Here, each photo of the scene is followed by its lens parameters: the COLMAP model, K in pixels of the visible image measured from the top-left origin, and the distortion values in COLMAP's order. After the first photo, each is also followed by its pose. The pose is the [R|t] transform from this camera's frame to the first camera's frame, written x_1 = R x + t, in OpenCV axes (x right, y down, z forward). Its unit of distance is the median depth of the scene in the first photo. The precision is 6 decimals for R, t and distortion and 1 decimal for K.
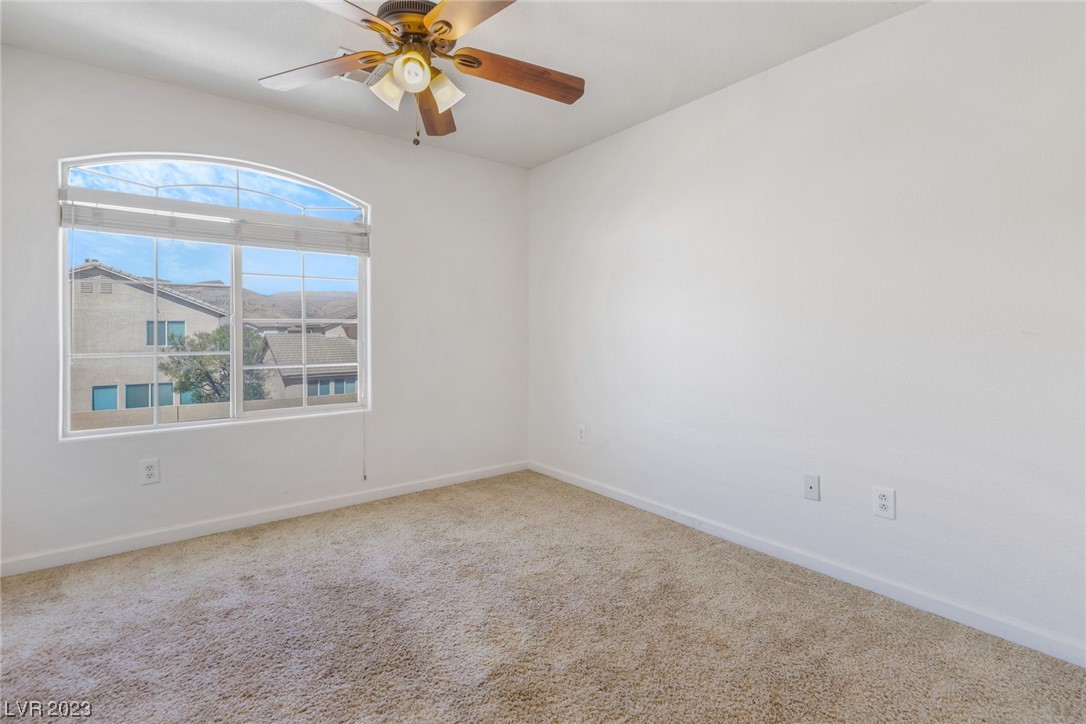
lens RADIAL K [[503.3, 0, 539.5], [0, 503.3, 350.7], [0, 0, 1]] dist [-0.010696, 0.000401]
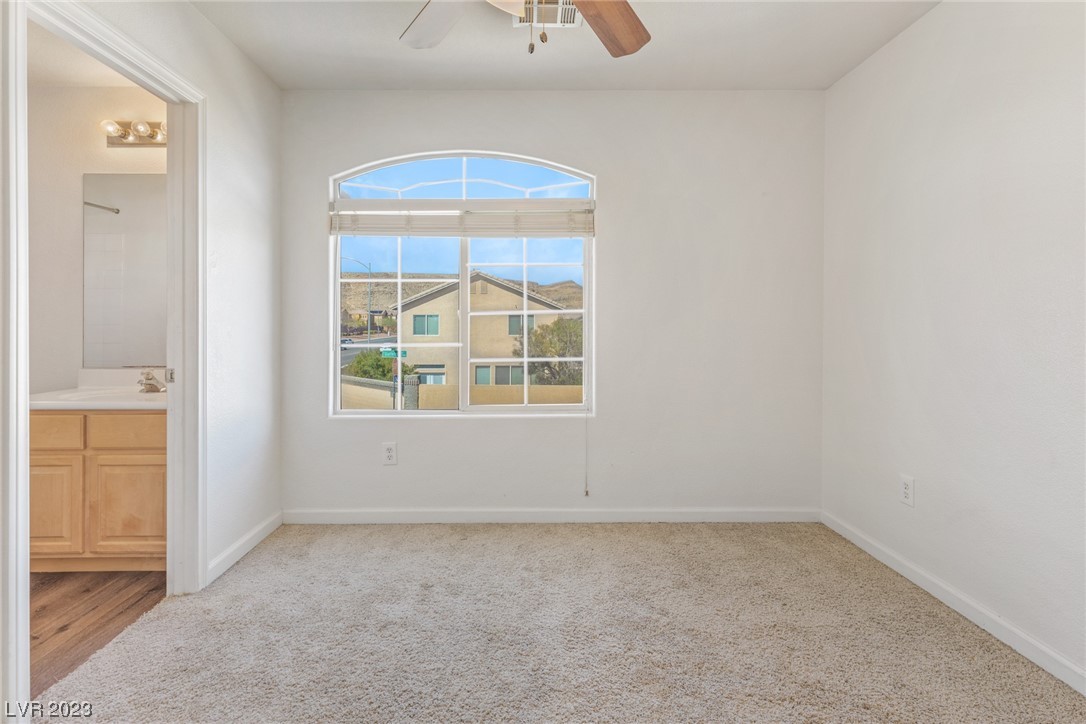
lens RADIAL K [[493.7, 0, 550.0], [0, 493.7, 336.9], [0, 0, 1]] dist [0.001801, 0.000048]
pose [[0.797695, 0.016009, -0.602849, 0.126800], [-0.022635, 0.999738, -0.003402, -0.013715], [0.602637, 0.016359, 0.797848, 0.327647]]
